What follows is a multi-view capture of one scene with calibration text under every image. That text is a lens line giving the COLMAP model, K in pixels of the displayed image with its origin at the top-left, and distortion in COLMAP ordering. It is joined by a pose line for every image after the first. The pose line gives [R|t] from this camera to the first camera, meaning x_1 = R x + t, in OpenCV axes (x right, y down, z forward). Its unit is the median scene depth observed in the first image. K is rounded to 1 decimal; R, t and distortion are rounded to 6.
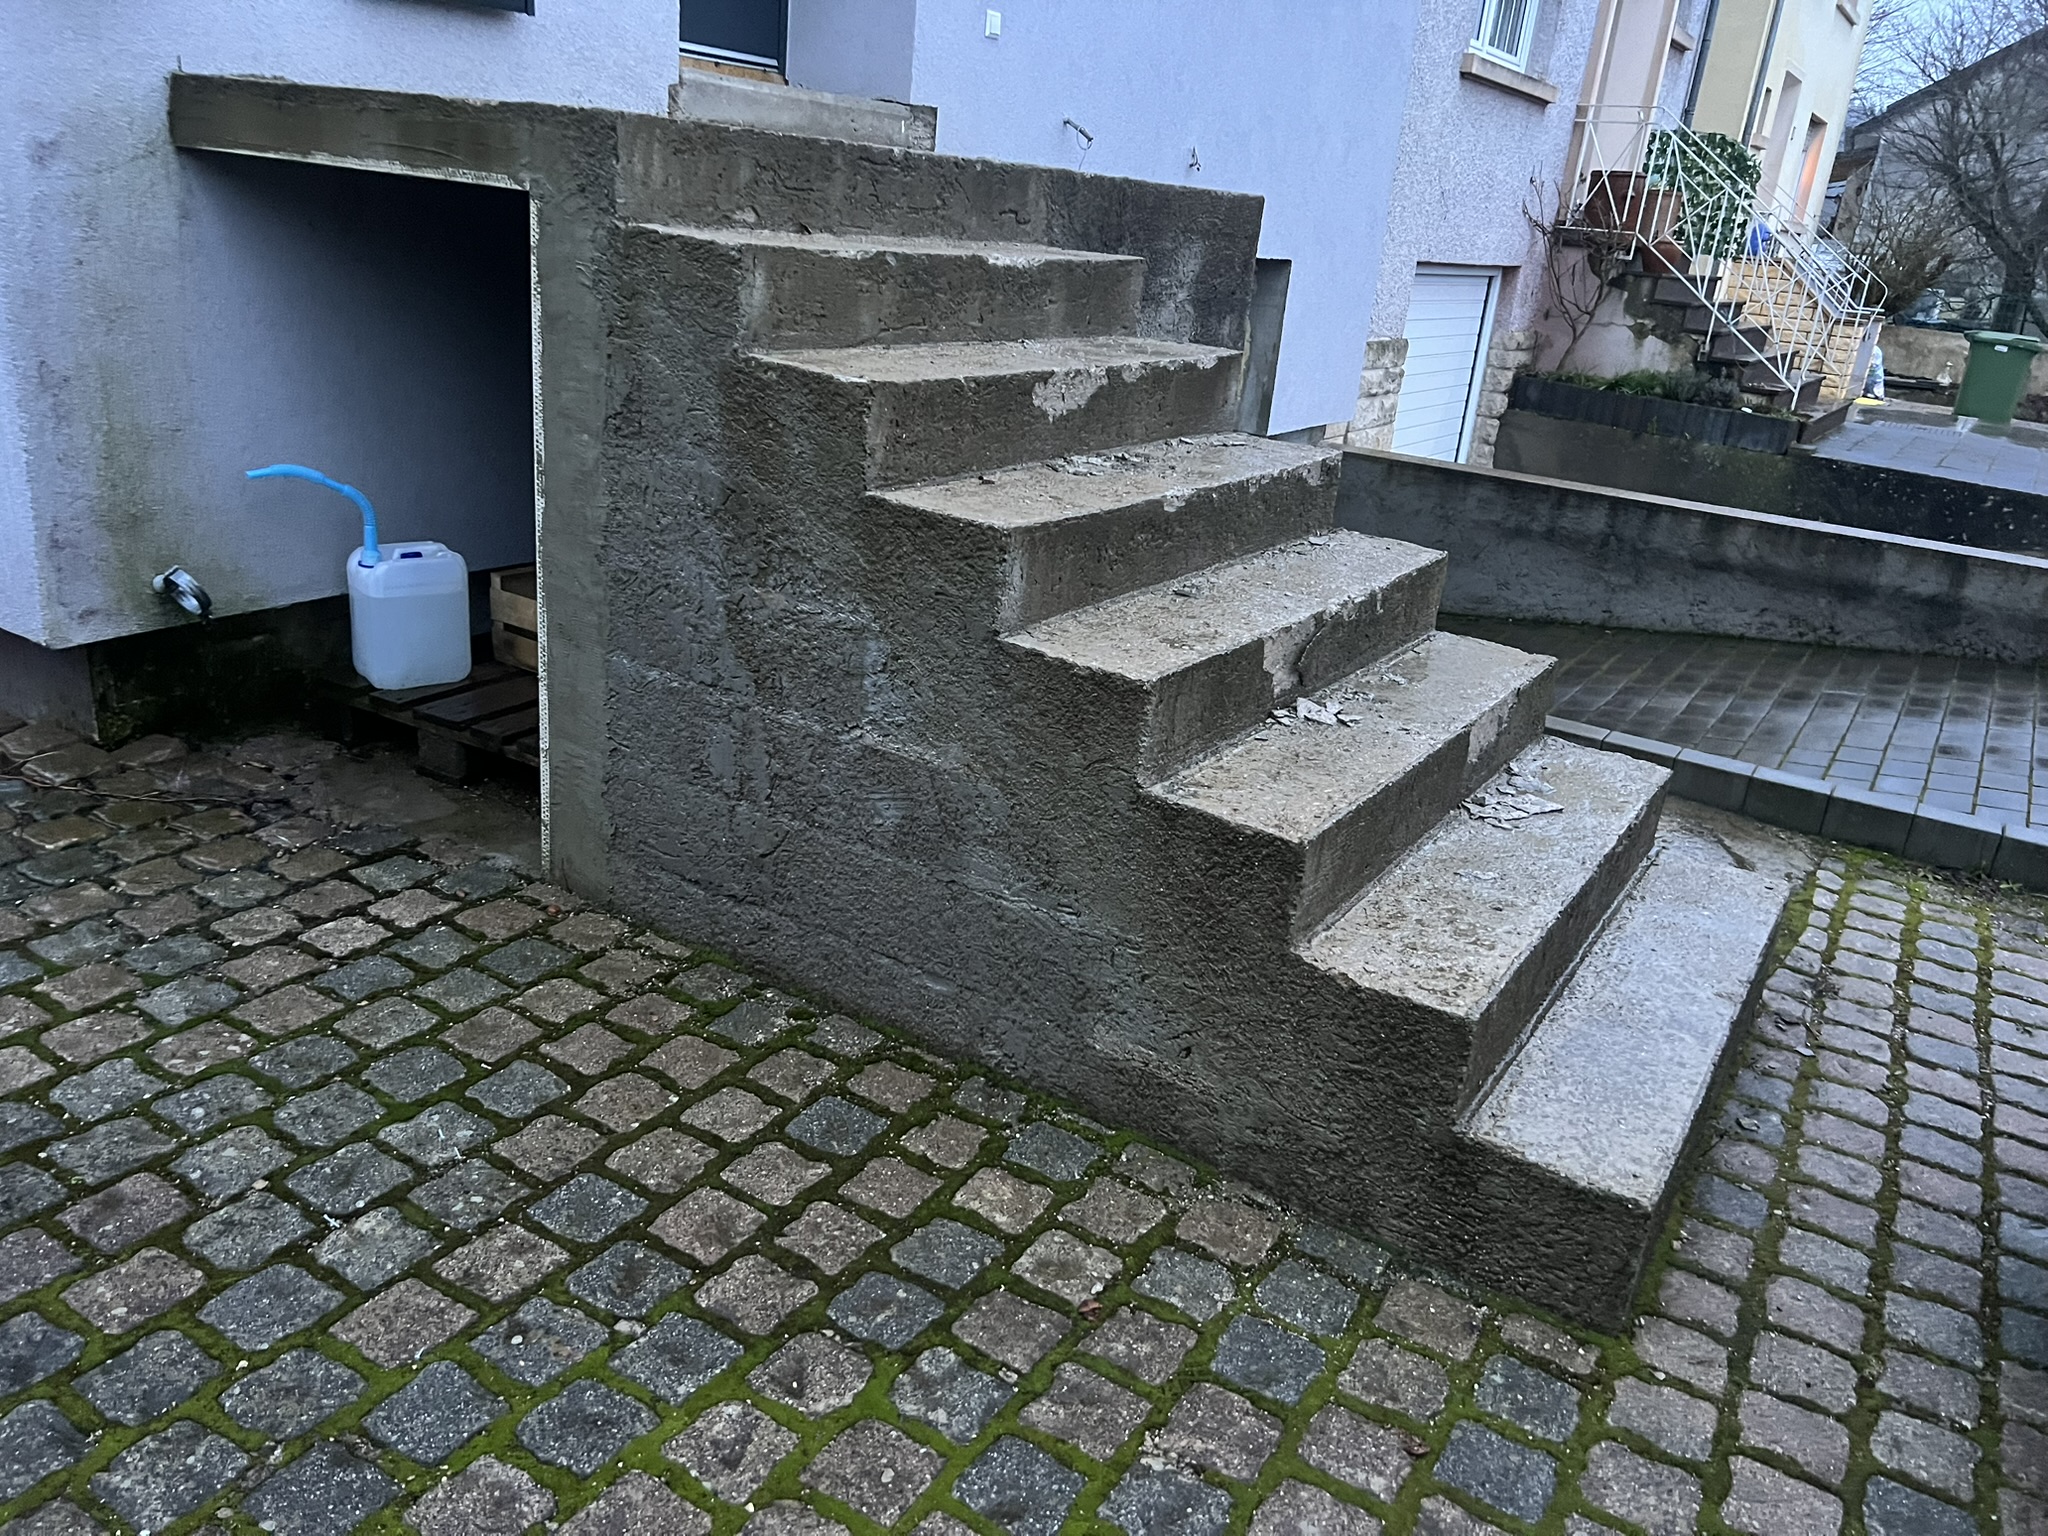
lens RADIAL K [[1536.5, 0, 1024.0], [0, 1536.5, 768.0], [0, 0, 1]] dist [0.009506, 0.002900]
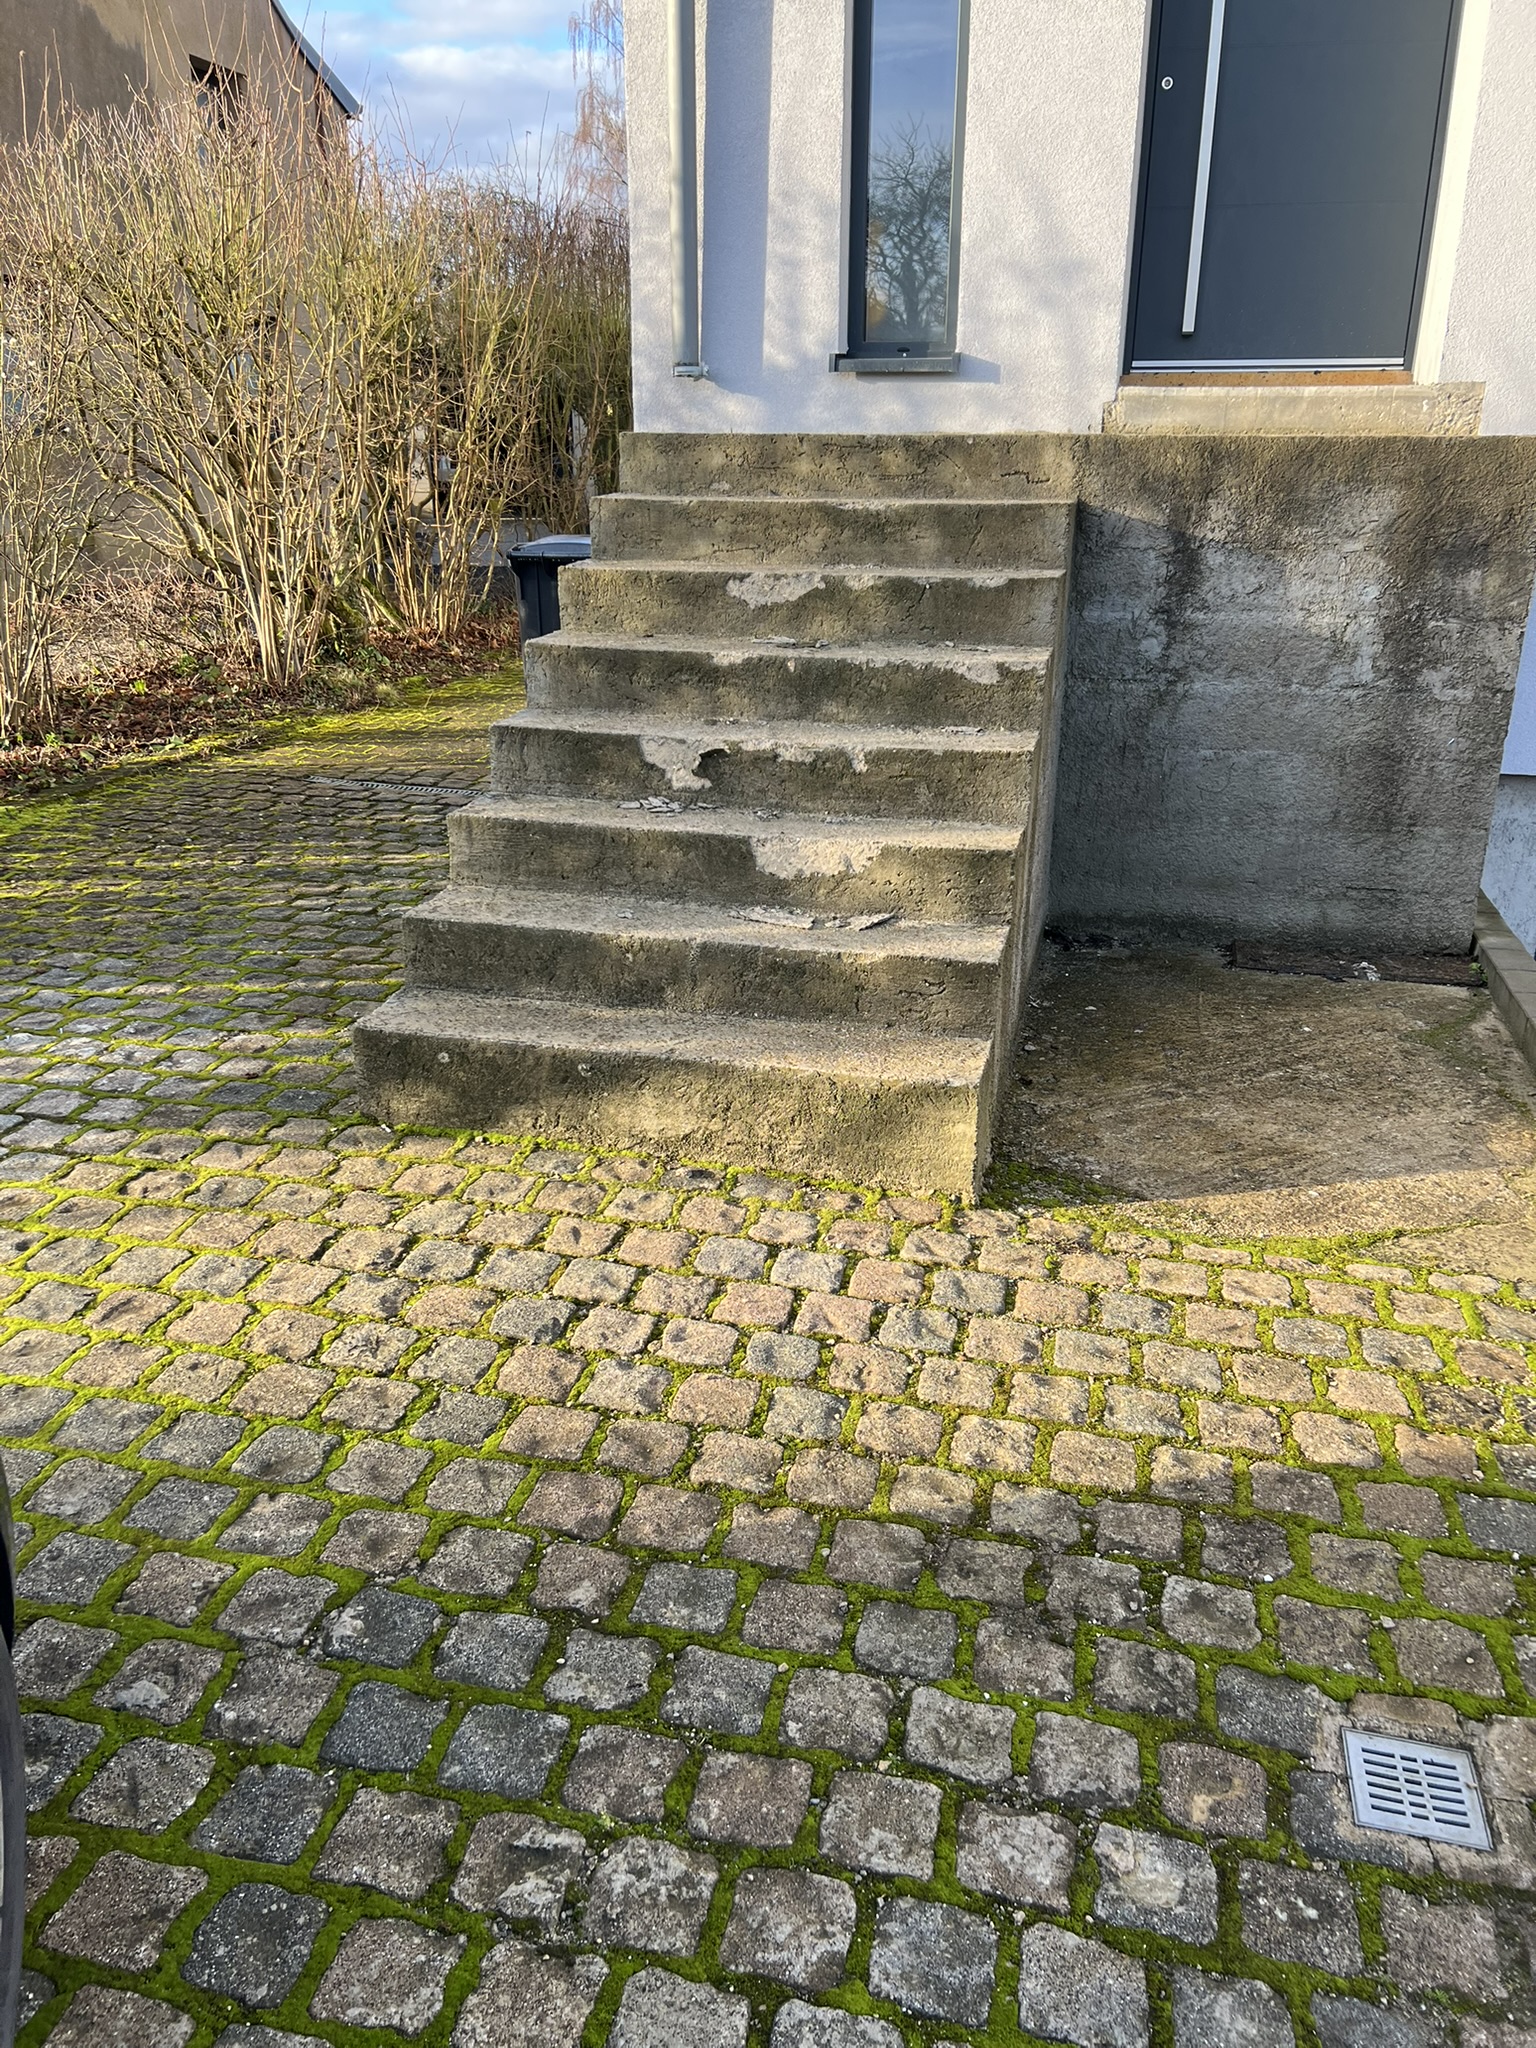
lens RADIAL K [[1536.5, 0, 768.0], [0, 1536.5, 1024.0], [0, 0, 1]] dist [0.009506, 0.002900]
pose [[0.320525, 0.245360, -0.914911, 1.200897], [-0.309288, 0.940042, 0.143746, -0.053842], [0.895324, 0.236897, 0.377194, 0.447349]]
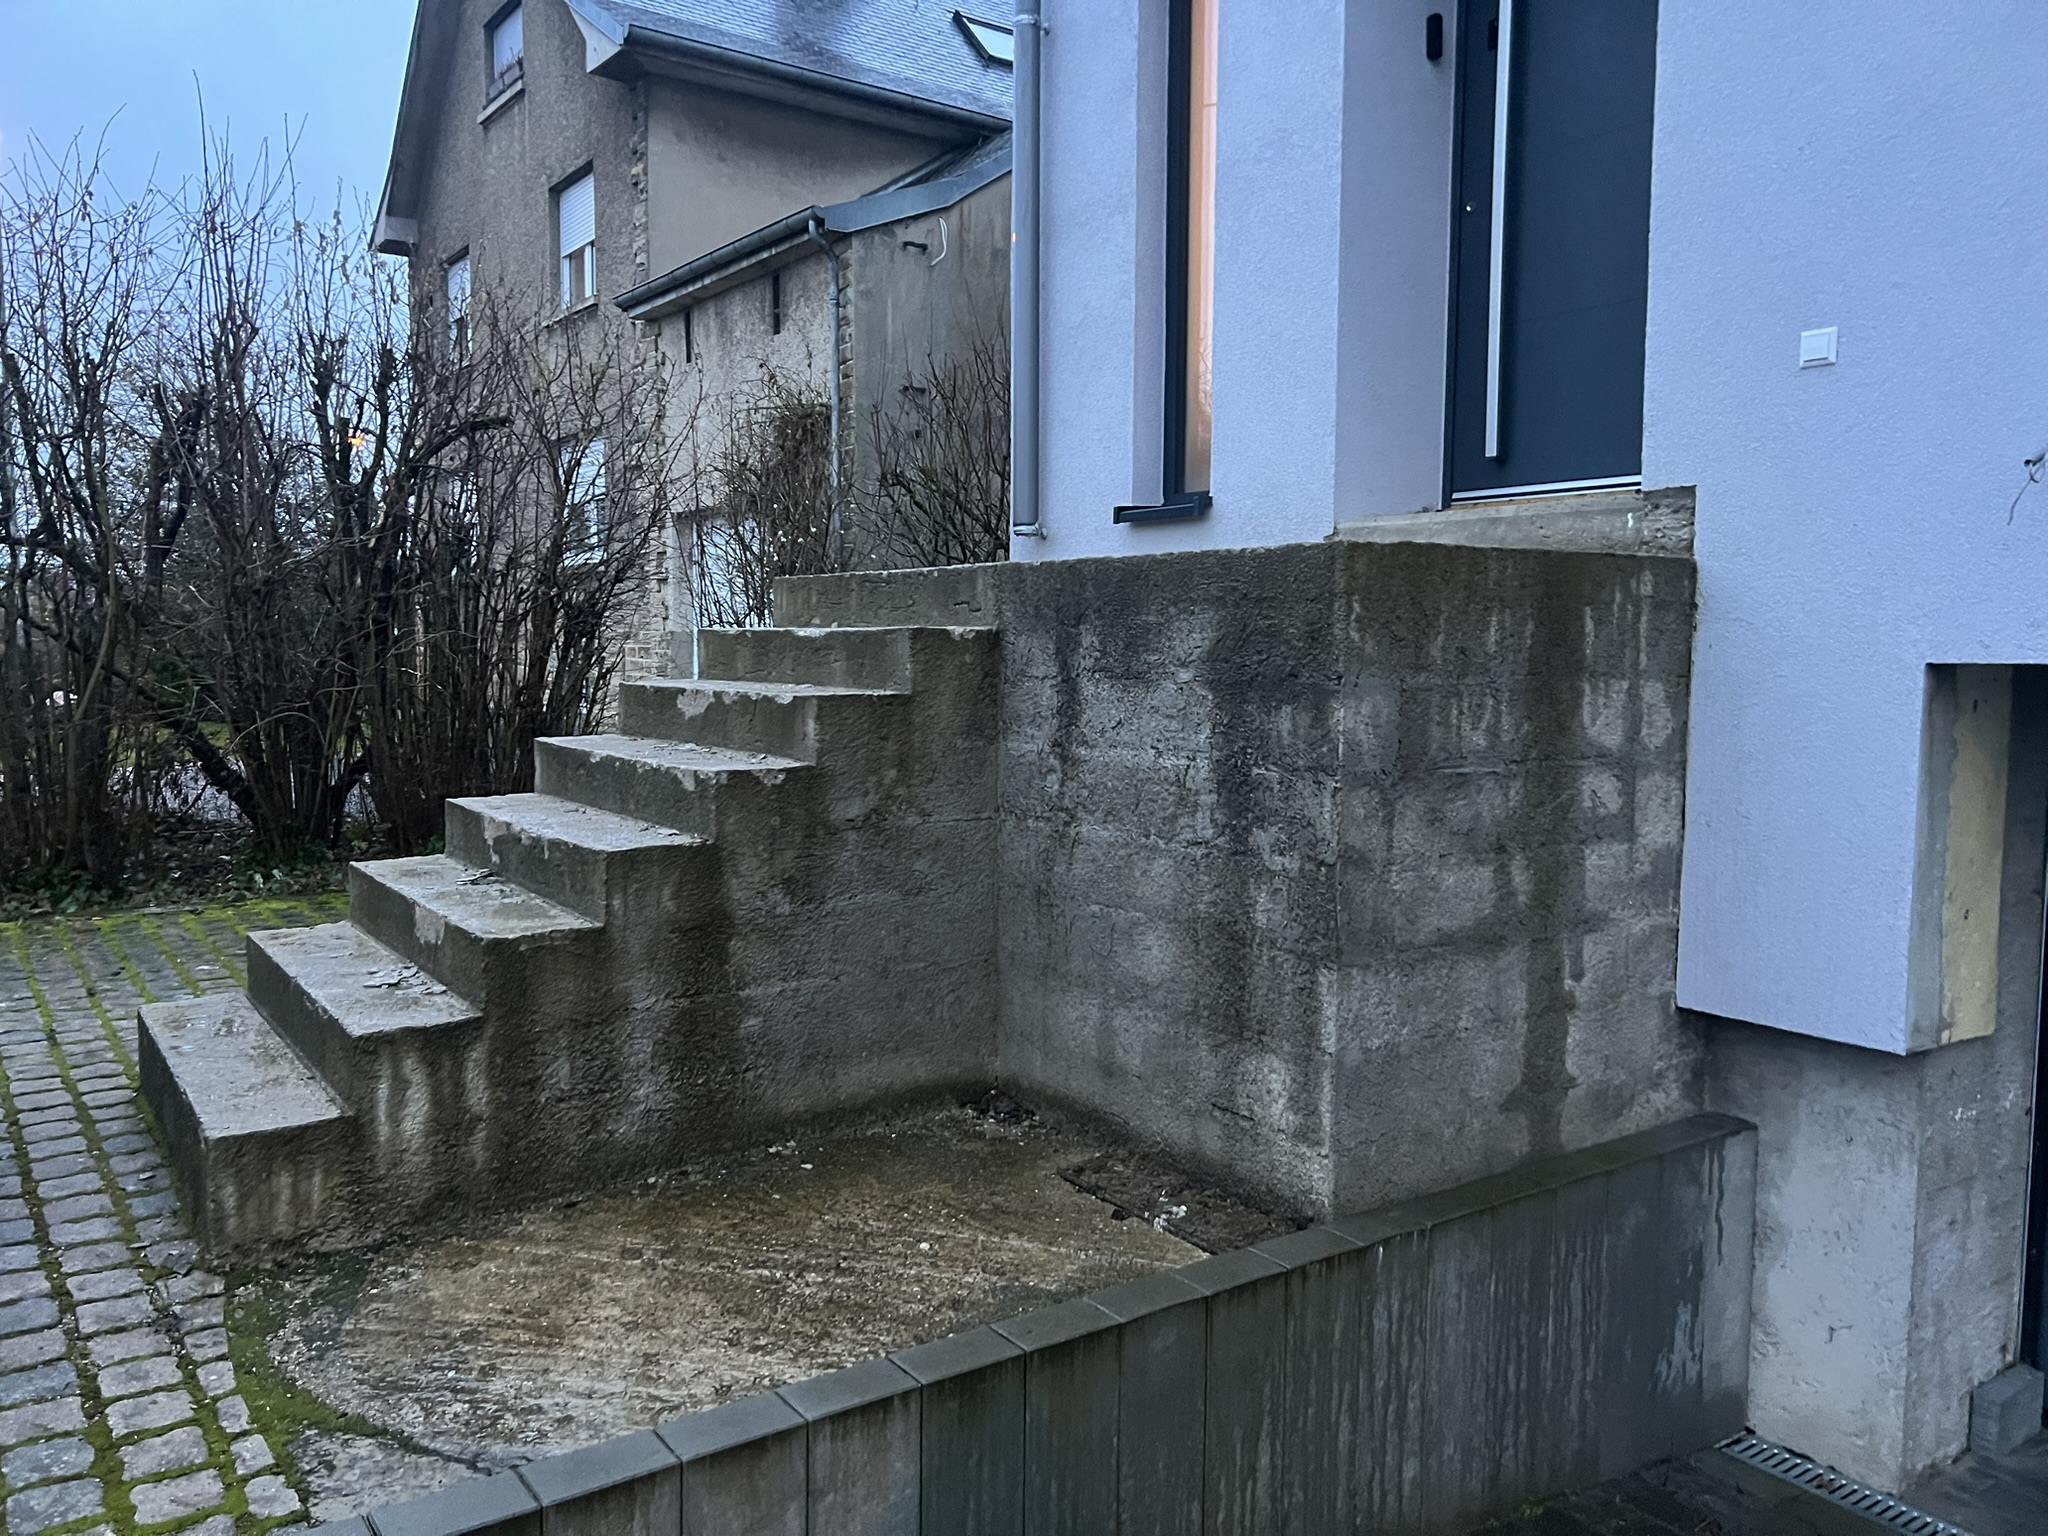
lens RADIAL K [[1514.8, 0, 1008.5], [0, 1514.8, 731.3], [0, 0, 1]] dist [0.086225, -0.099788]
pose [[-0.383484, -0.036094, -0.922842, 1.101783], [-0.360075, 0.926004, 0.113411, -0.419350], [0.850462, 0.375784, -0.368105, 1.527401]]
